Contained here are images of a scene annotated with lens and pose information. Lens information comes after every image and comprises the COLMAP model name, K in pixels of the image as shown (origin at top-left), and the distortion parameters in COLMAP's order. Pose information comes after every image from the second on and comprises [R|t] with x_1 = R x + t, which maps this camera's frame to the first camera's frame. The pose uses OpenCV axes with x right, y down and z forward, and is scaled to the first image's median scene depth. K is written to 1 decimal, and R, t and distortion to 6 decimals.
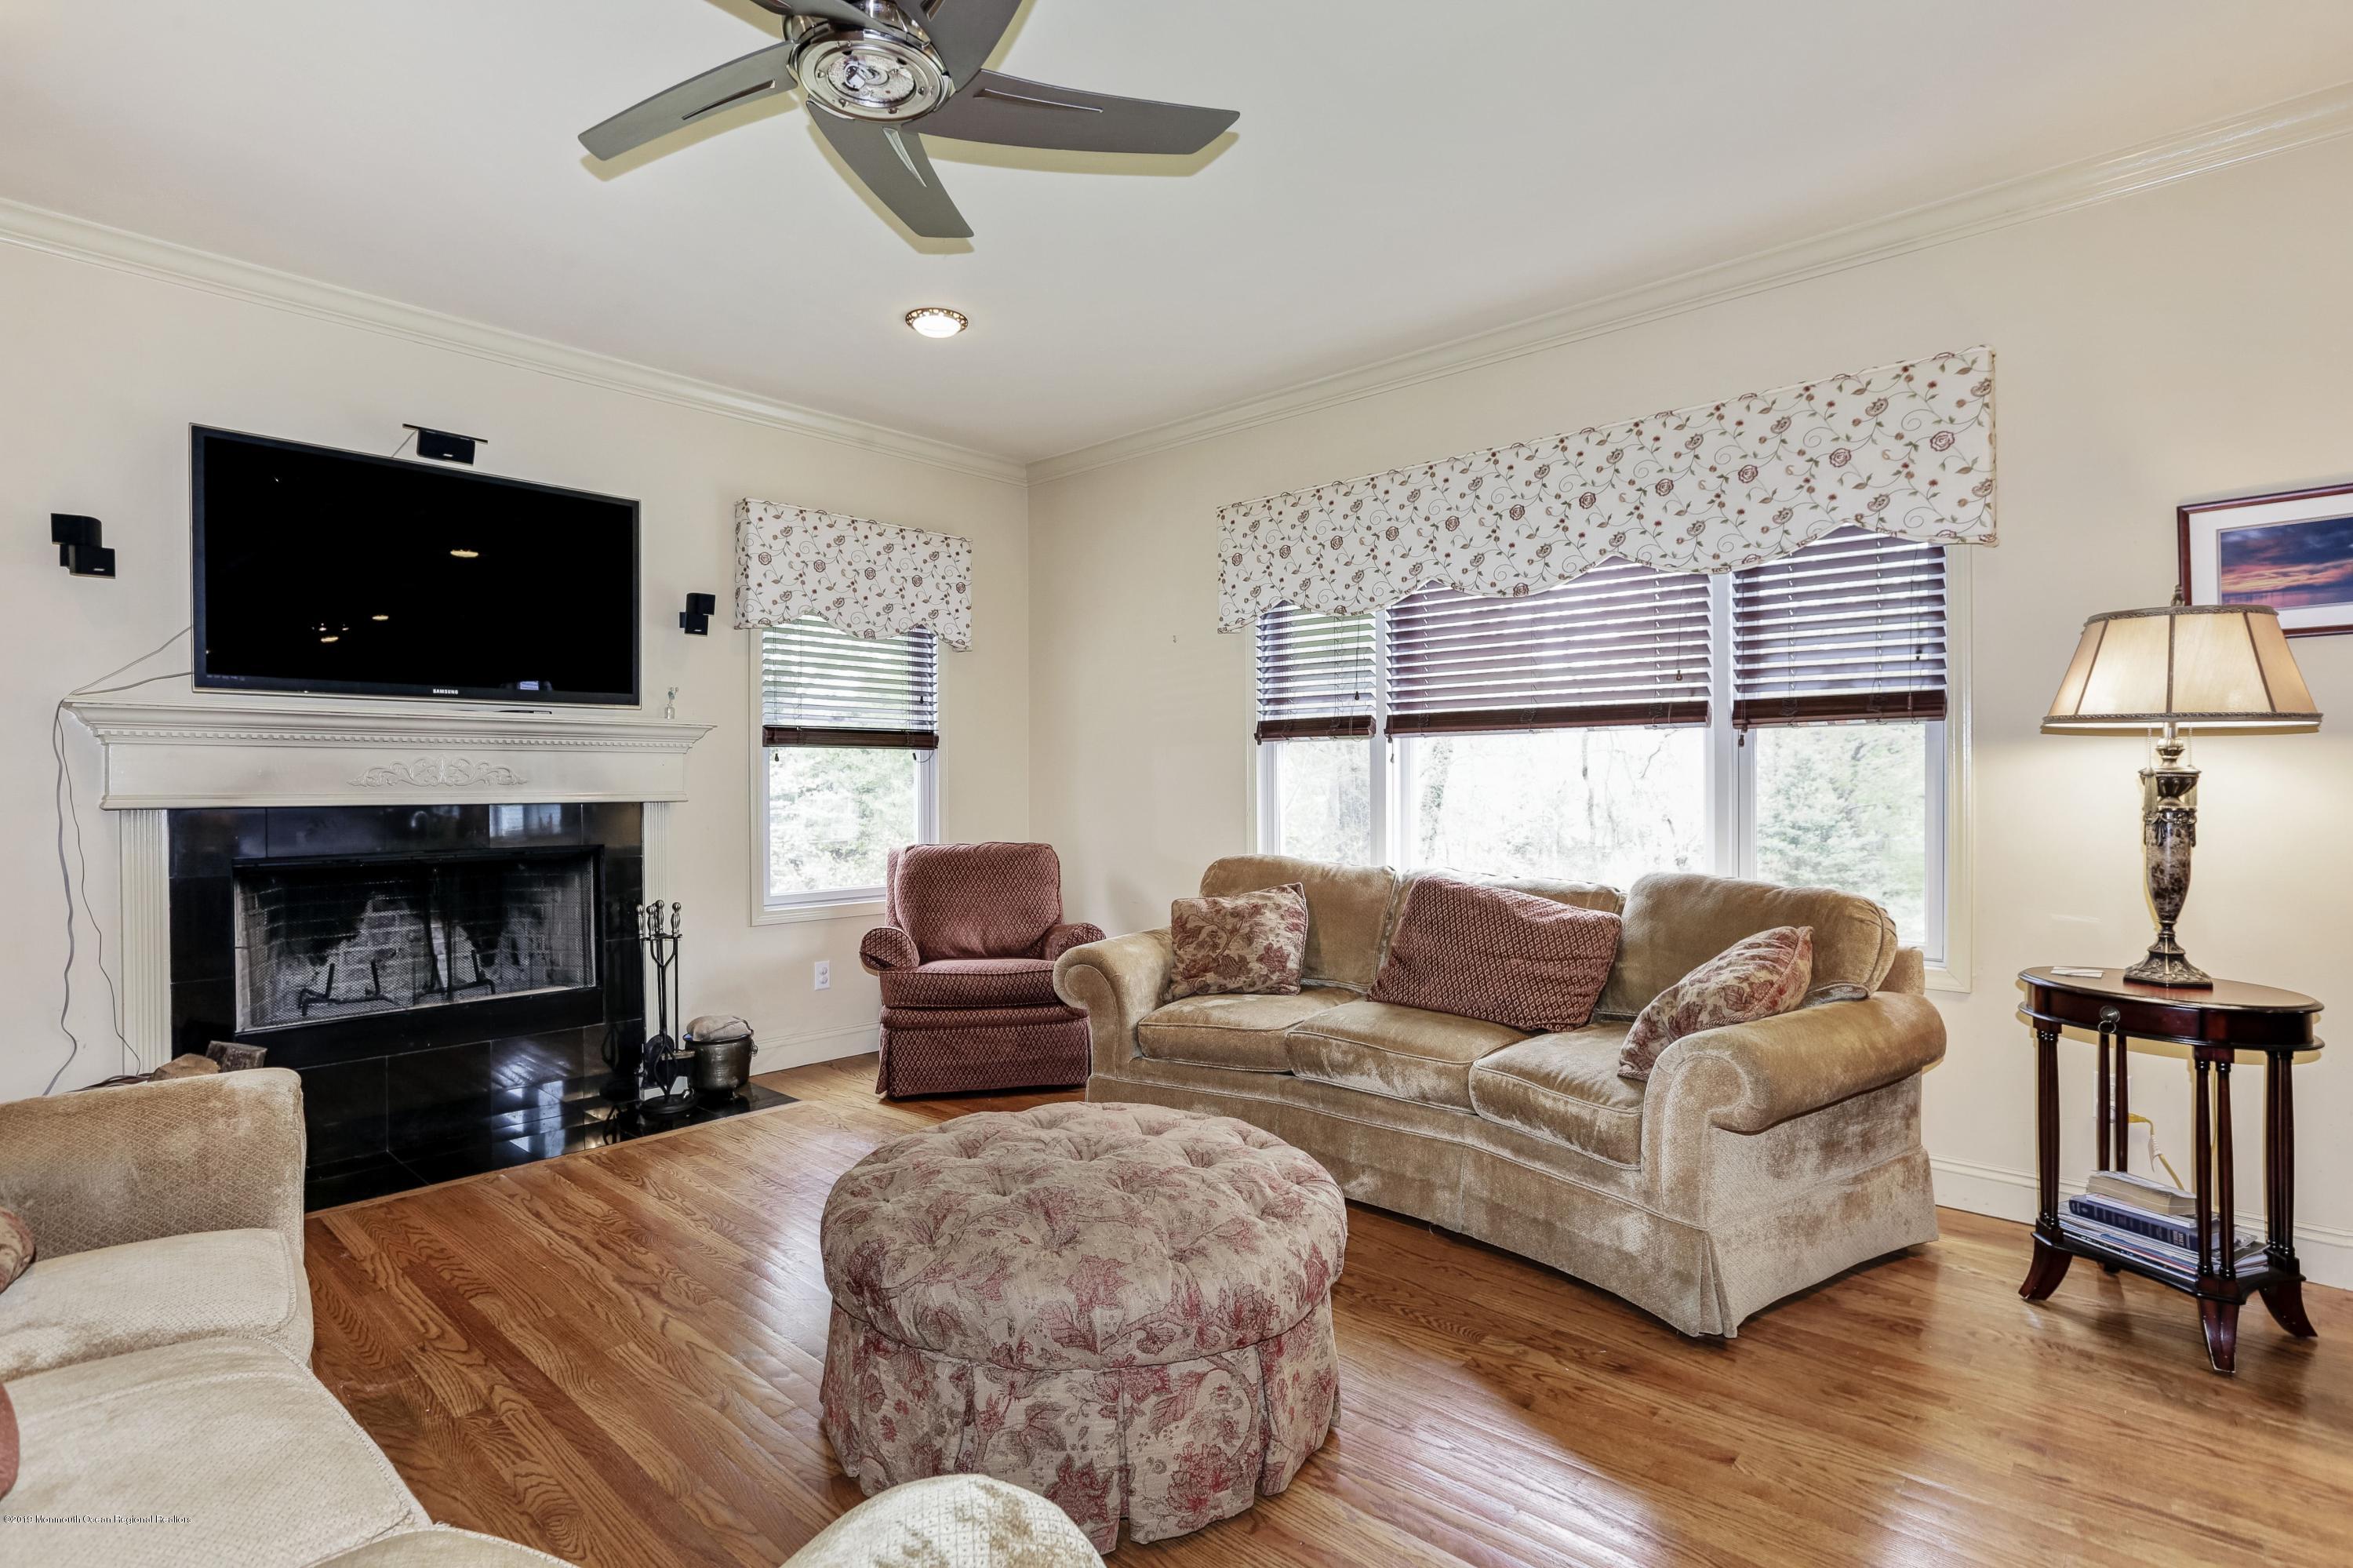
lens RADIAL K [[1147.7, 0, 1178.3], [0, 1147.7, 769.8], [0, 0, 1]] dist [-0.023629, 0.001541]
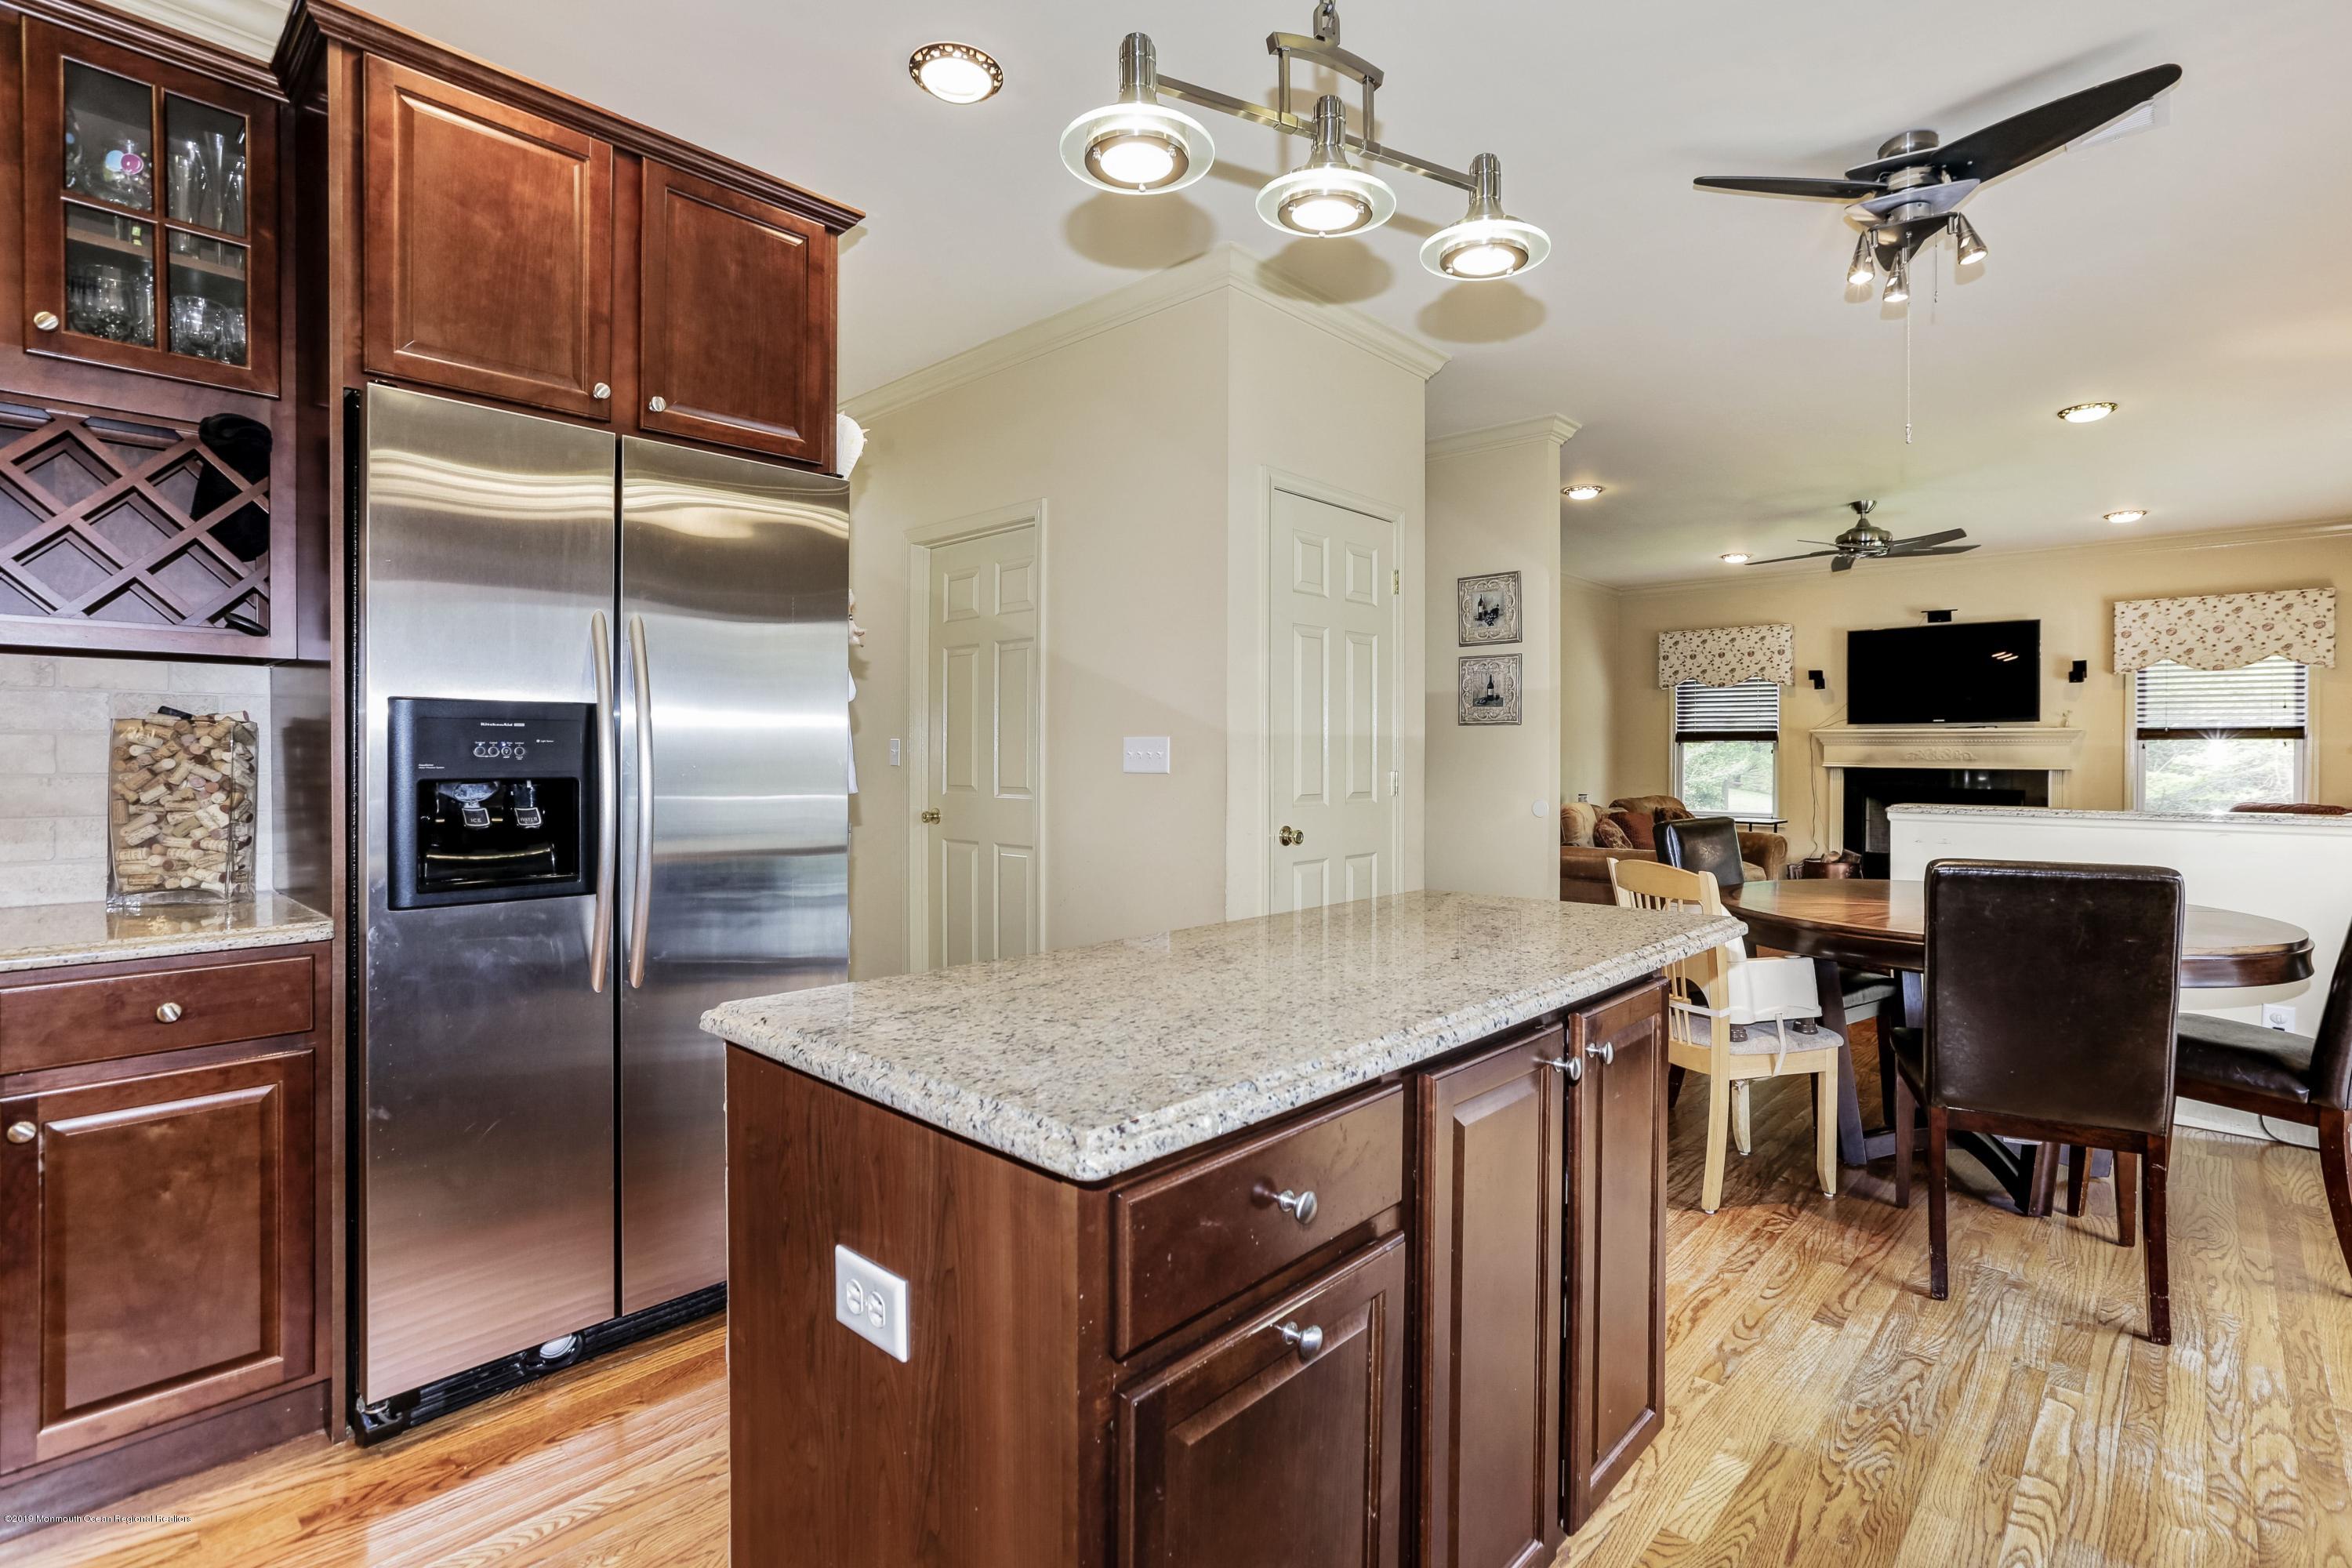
lens RADIAL K [[1094.9, 0, 1220.5], [0, 1094.9, 741.9], [0, 0, 1]] dist [0.002749, 0.002771]
pose [[-0.007238, -0.005051, -0.999961, 1.474148], [0.010276, 0.999934, -0.005125, -0.026568], [0.999921, -0.010312, -0.007185, -0.427024]]
